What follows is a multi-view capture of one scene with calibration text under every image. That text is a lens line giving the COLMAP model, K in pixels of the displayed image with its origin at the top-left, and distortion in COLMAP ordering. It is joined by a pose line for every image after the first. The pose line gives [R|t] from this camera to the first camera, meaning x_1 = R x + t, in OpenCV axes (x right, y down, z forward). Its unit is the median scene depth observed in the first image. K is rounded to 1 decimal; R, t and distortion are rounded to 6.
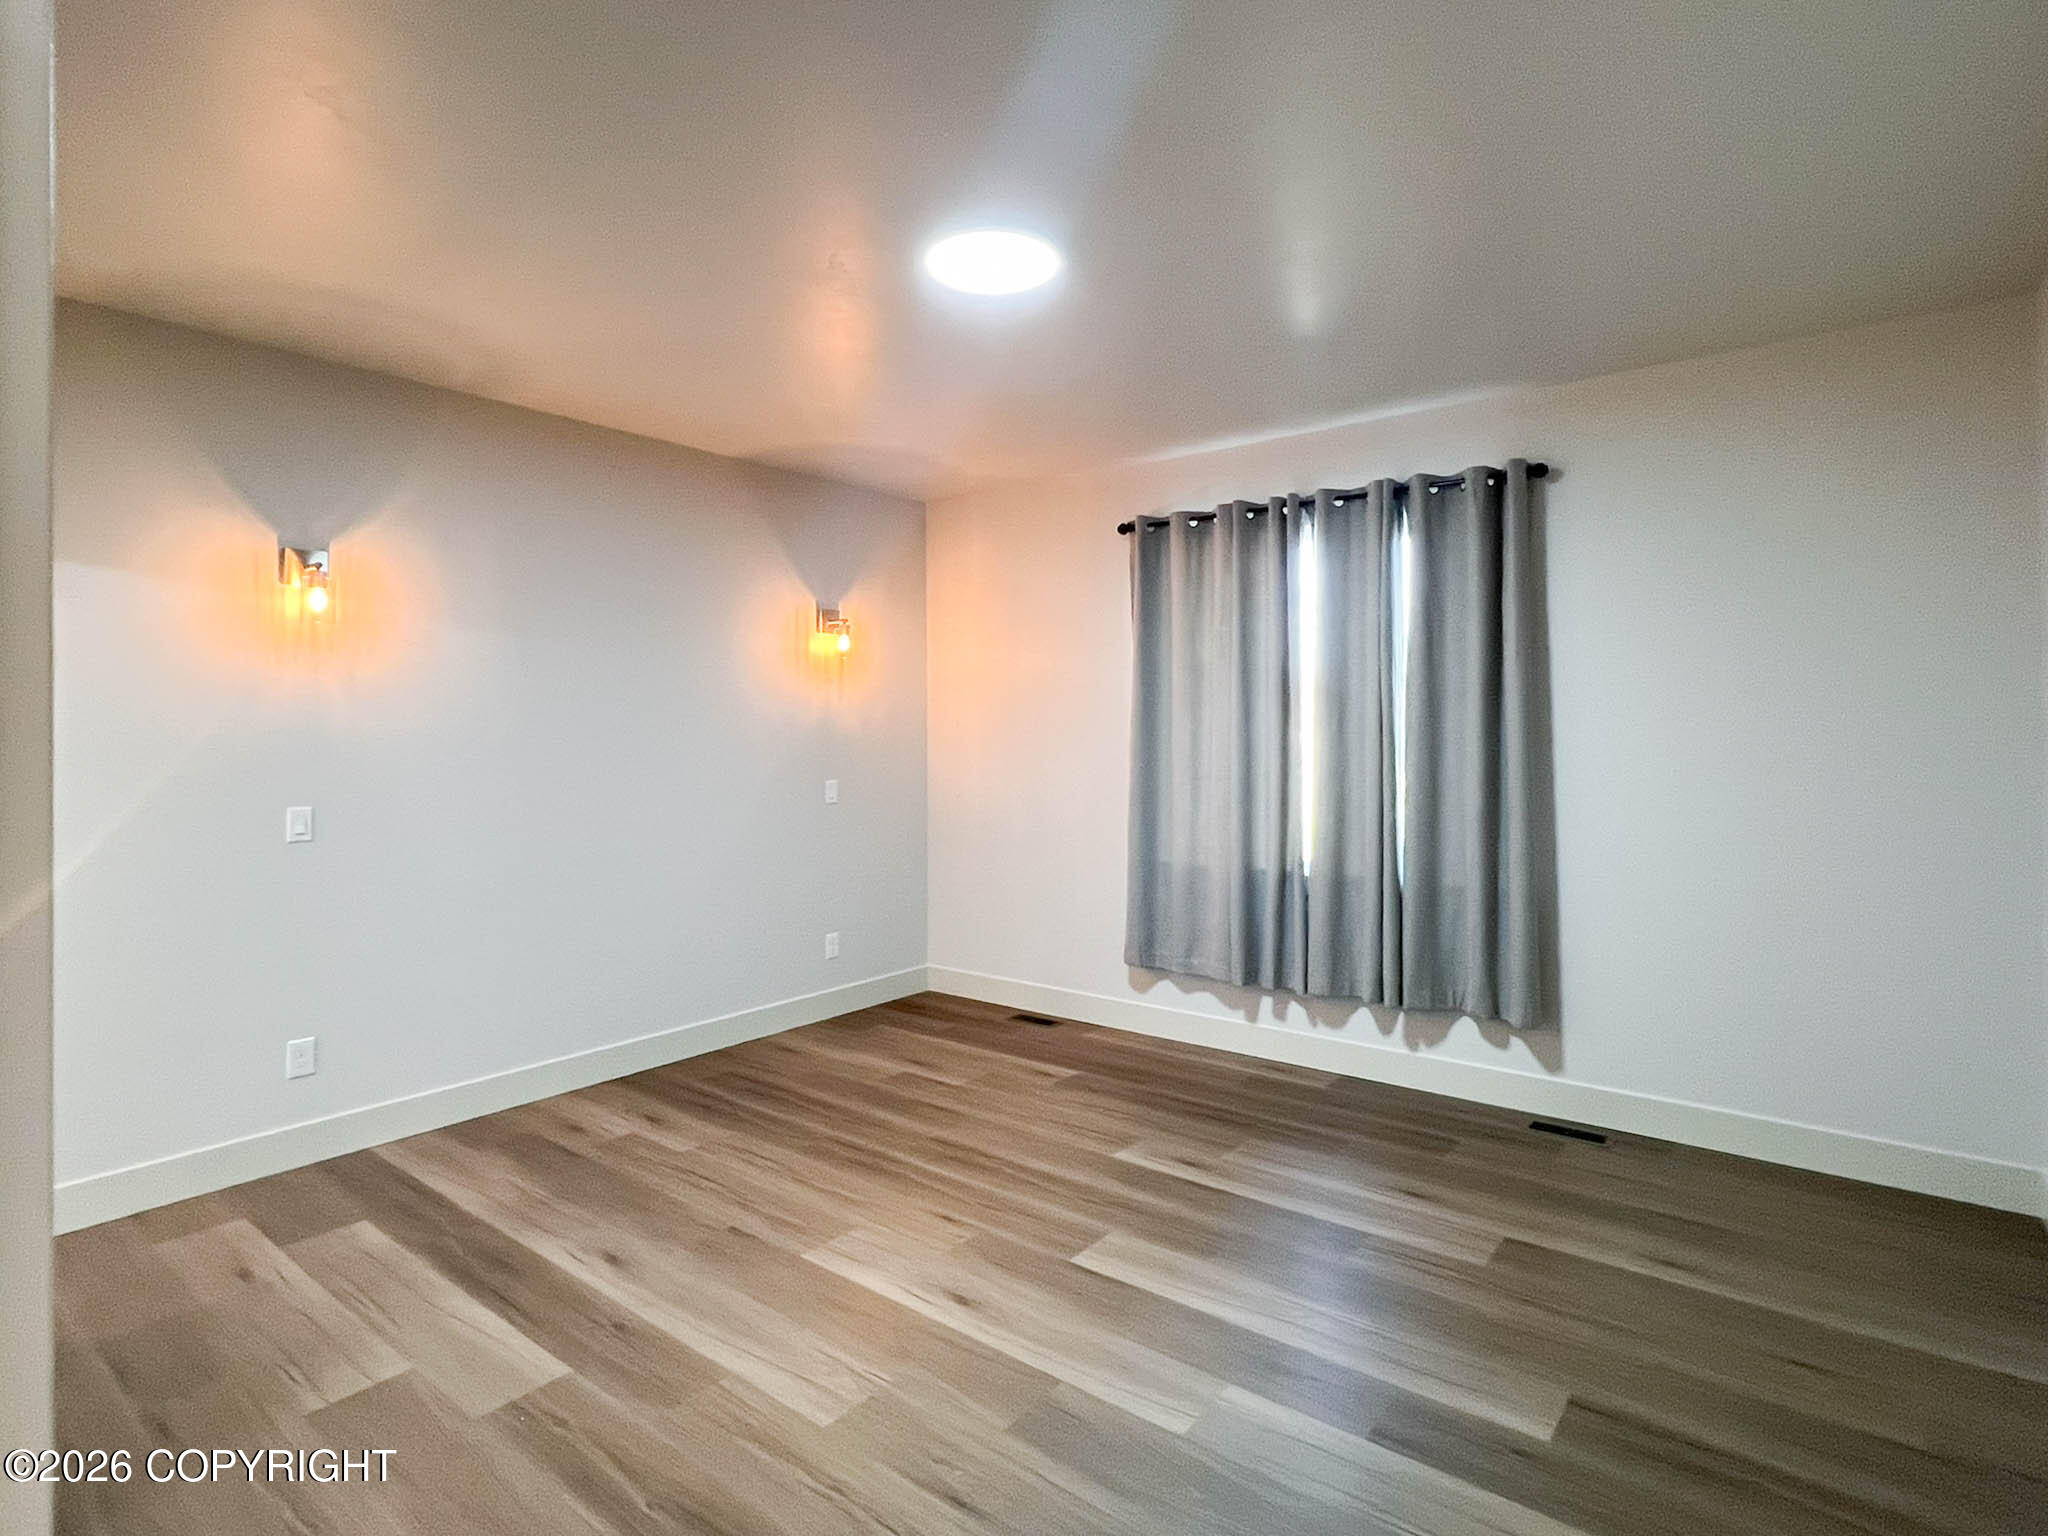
lens RADIAL K [[1048.2, 0, 1022.9], [0, 1048.2, 765.6], [0, 0, 1]] dist [0.004923, 0.003513]
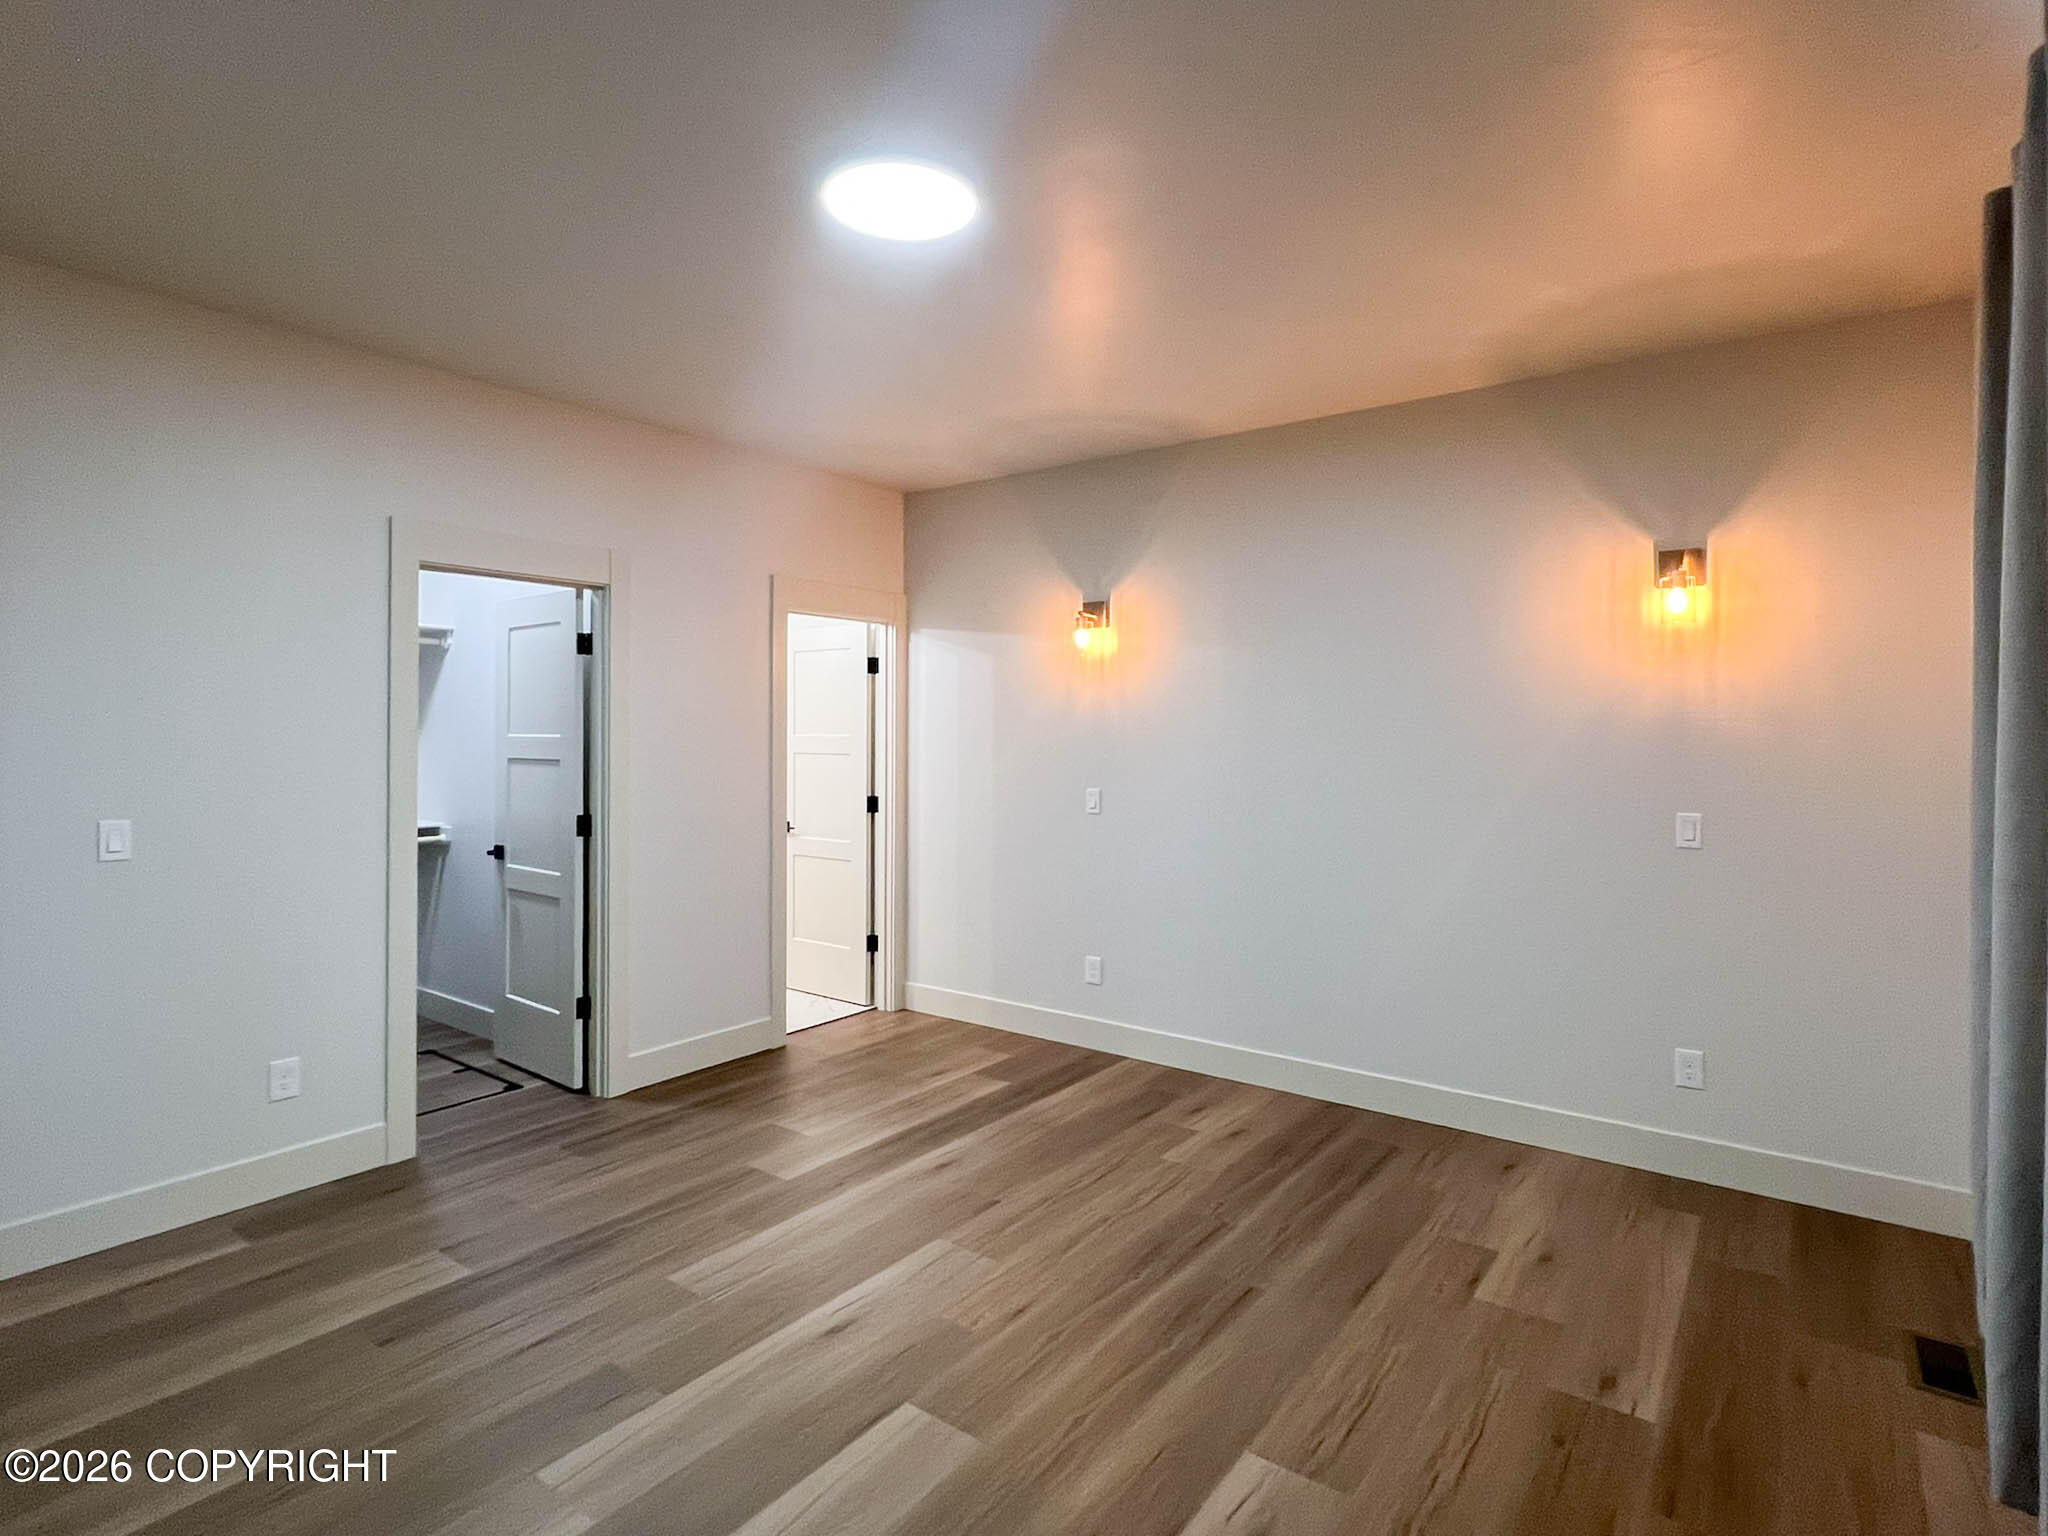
lens RADIAL K [[1048.2, 0, 1021.1], [0, 1048.2, 752.3], [0, 0, 1]] dist [0.004923, 0.003513]
pose [[0.033682, 0.020544, -0.999221, 0.653736], [-0.037236, 0.999120, 0.019287, -0.029660], [0.998739, 0.036557, 0.034417, 0.818397]]
